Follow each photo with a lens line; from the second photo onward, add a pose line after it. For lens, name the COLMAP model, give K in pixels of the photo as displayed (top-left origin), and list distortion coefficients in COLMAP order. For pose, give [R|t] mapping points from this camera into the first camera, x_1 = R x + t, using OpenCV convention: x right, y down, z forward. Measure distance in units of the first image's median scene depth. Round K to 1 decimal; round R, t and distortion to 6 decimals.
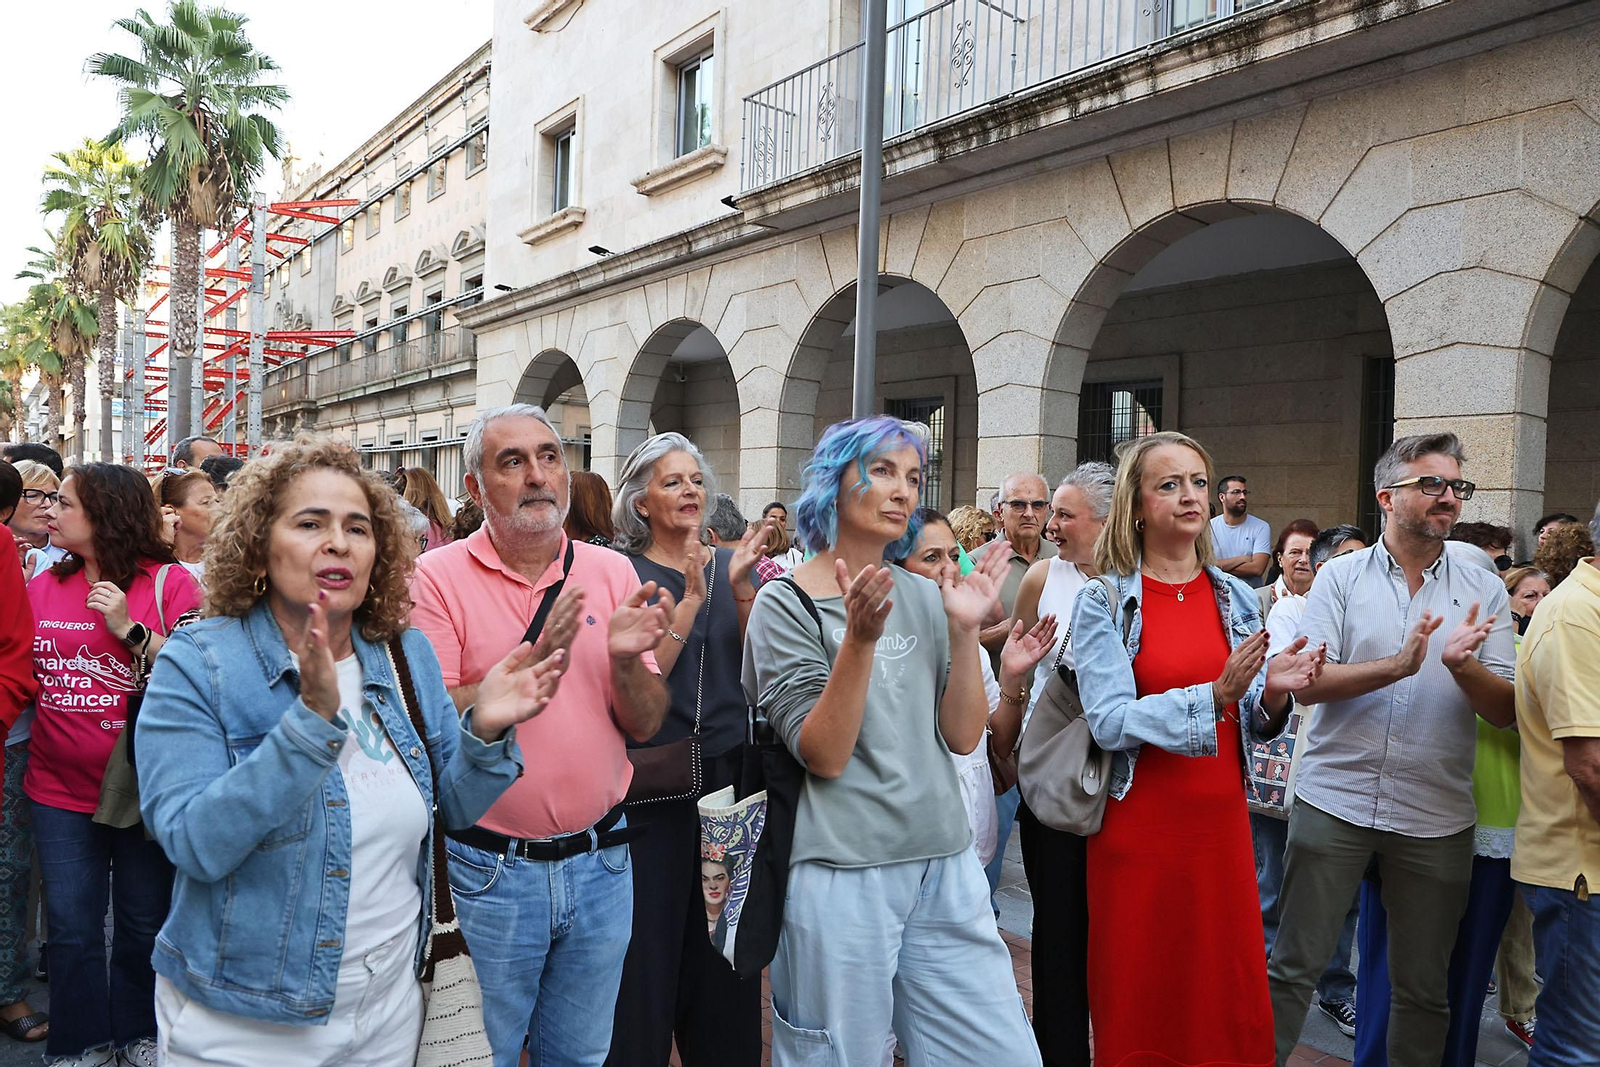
lens RADIAL K [[1115.5, 0, 805.2], [0, 1115.5, 525.7], [0, 0, 1]] dist [-0.069733, 0.053677]
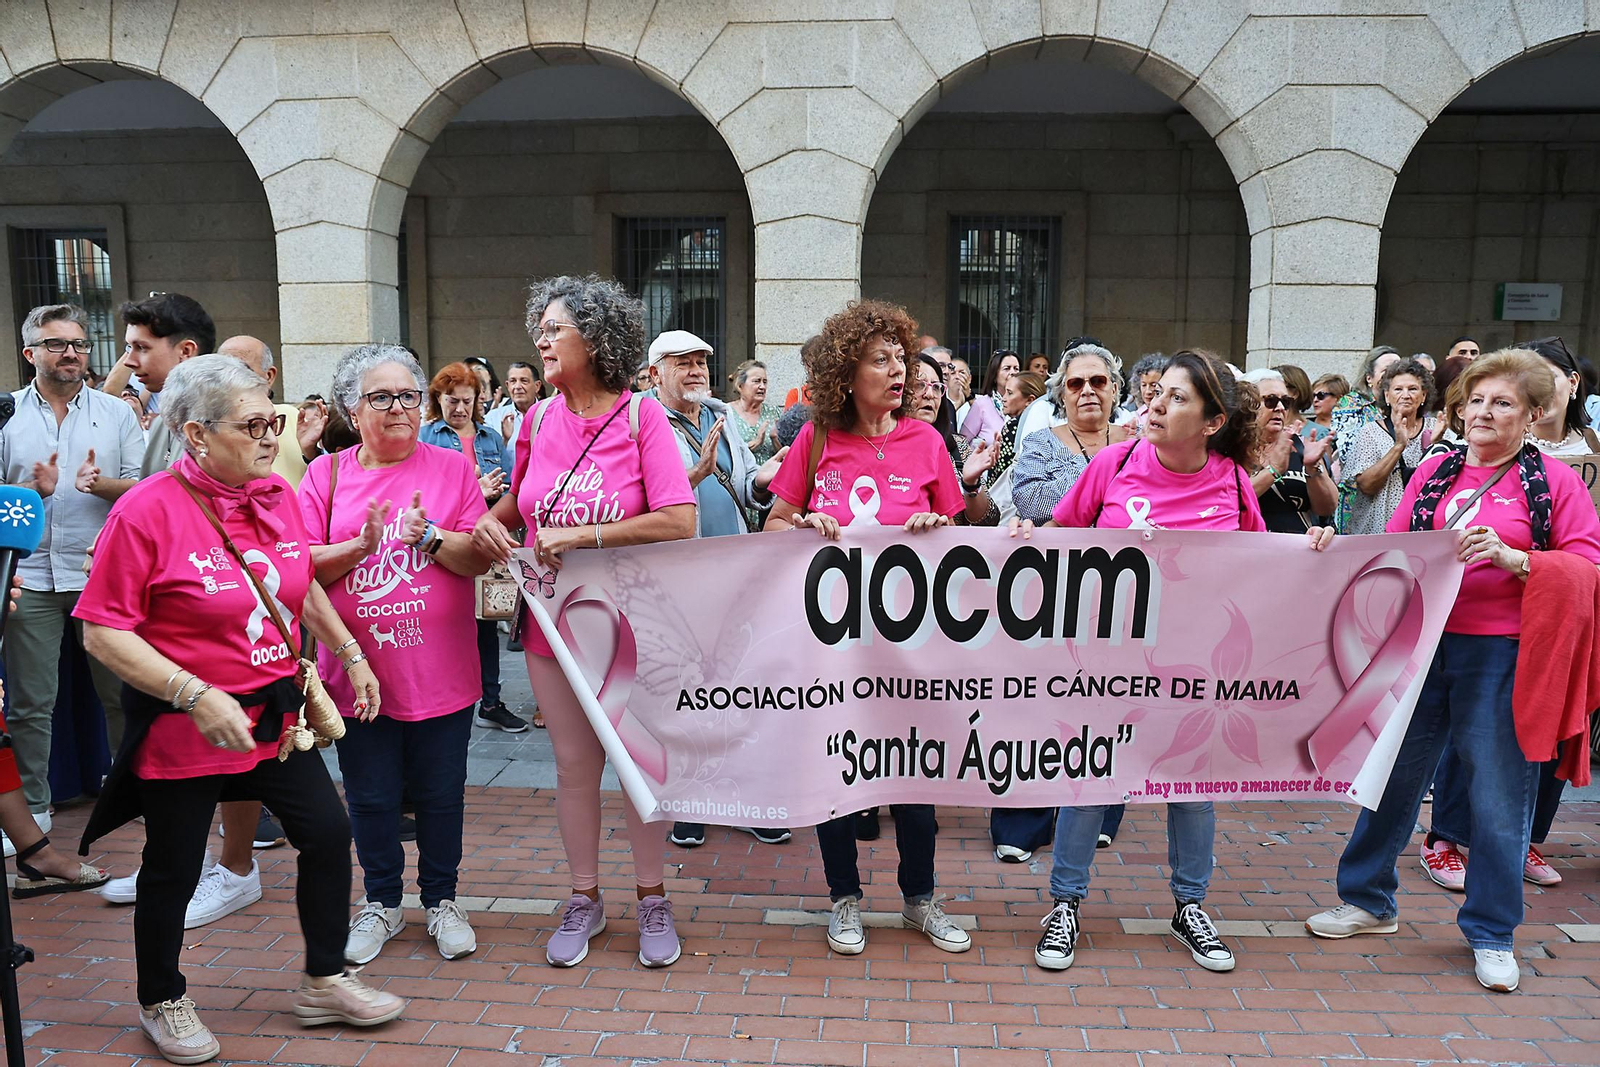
lens RADIAL K [[1115.5, 0, 805.2], [0, 1115.5, 525.7], [0, 0, 1]] dist [-0.069733, 0.053677]
pose [[0.699356, -0.112106, 0.705927, 0.062420], [0.017122, 0.989968, 0.140251, 0.003931], [-0.714568, -0.085998, 0.694260, -0.208859]]
